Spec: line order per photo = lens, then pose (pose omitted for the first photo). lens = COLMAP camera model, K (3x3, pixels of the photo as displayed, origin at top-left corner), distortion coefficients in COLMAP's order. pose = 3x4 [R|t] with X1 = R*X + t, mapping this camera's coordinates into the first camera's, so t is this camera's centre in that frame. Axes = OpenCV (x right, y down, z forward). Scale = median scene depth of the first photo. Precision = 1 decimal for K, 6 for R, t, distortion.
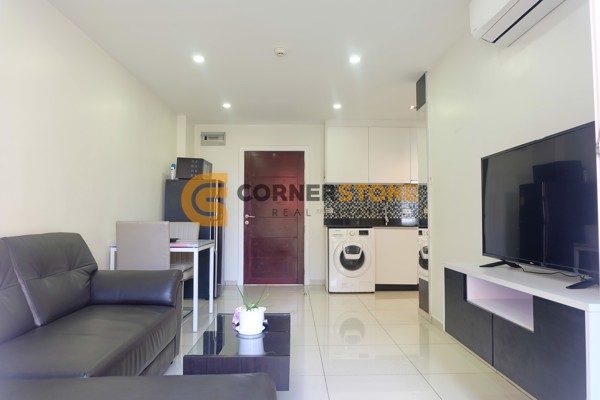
lens RADIAL K [[403.9, 0, 300.3], [0, 403.9, 199.9], [0, 0, 1]] dist [-0.002654, 0.000018]
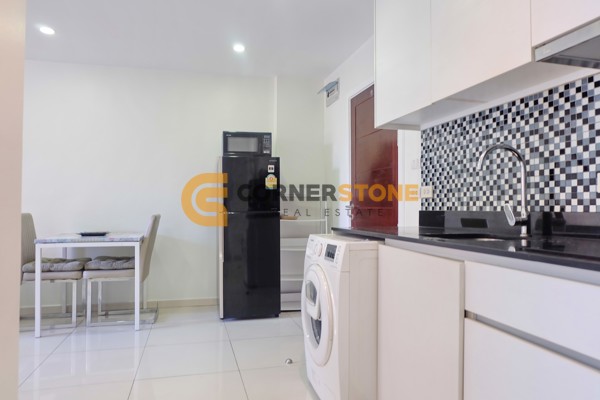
lens RADIAL K [[403.9, 0, 299.4], [0, 403.9, 199.3], [0, 0, 1]] dist [-0.002654, 0.000018]
pose [[0.249943, -0.018841, -0.968077, 0.441357], [0.027262, 0.999551, -0.012415, 0.036131], [0.967877, -0.023289, 0.250344, 0.766770]]
